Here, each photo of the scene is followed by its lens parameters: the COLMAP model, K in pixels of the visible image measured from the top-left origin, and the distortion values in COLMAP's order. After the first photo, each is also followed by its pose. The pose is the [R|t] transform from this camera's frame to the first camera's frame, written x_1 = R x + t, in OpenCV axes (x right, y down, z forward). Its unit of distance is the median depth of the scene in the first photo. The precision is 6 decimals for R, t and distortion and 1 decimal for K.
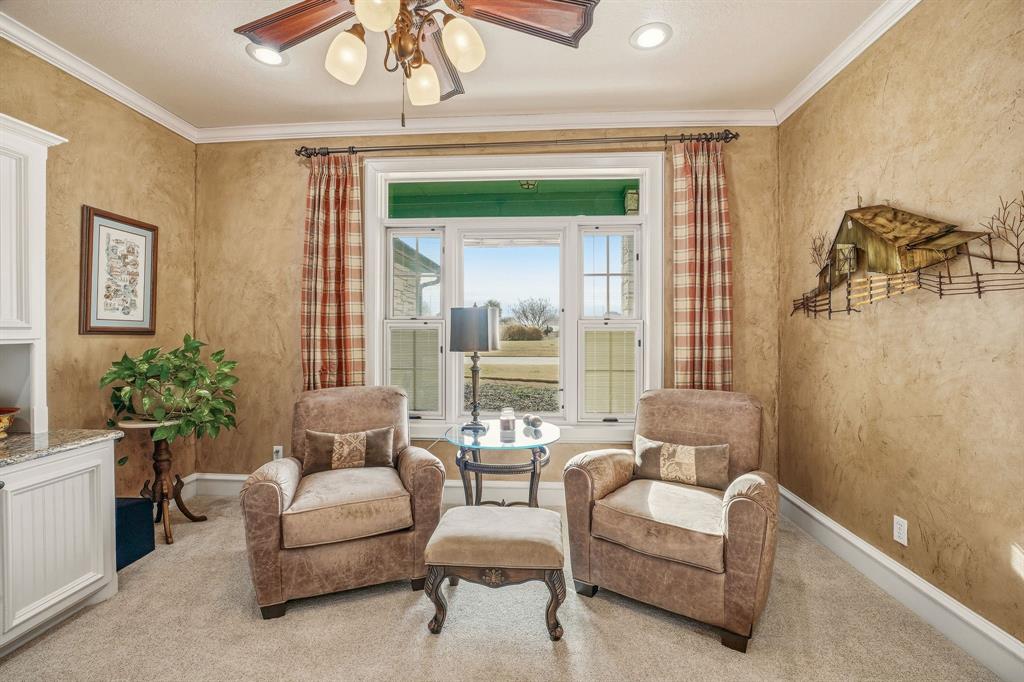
lens RADIAL K [[429.2, 0, 511.8], [0, 429.2, 329.5], [0, 0, 1]] dist [-0.019647, 0.000133]
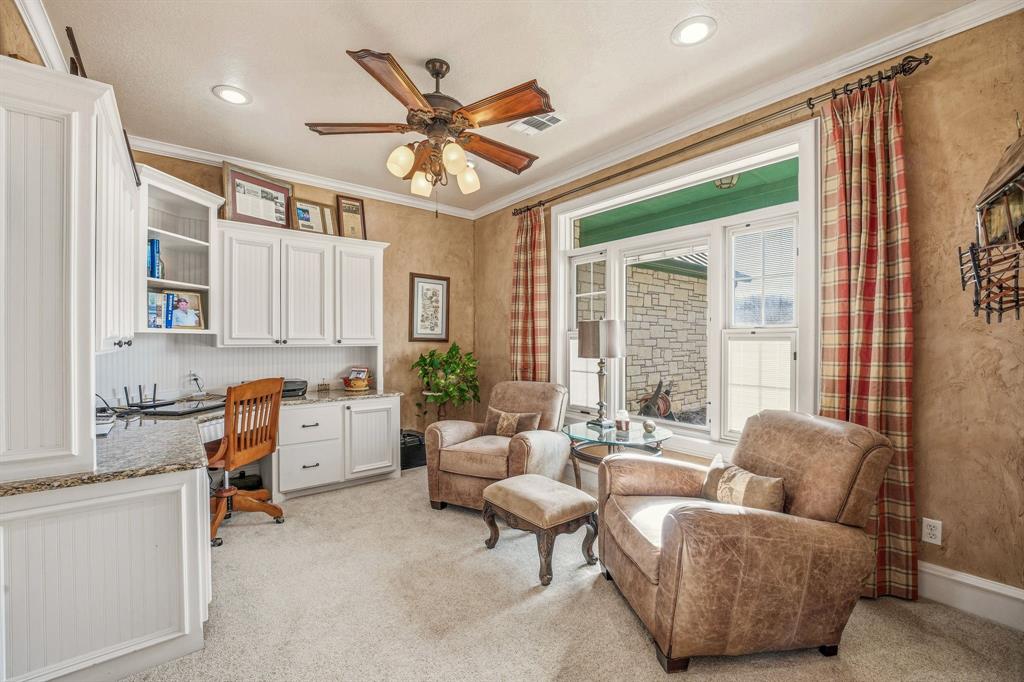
lens RADIAL K [[423.6, 0, 512.0], [0, 423.6, 341.0], [0, 0, 1]] dist [-0.017186, 0.000065]
pose [[0.677816, 0.003672, -0.735222, 0.572554], [0.000174, 0.999987, 0.005154, -0.001397], [0.735232, -0.003622, 0.677806, 0.049894]]
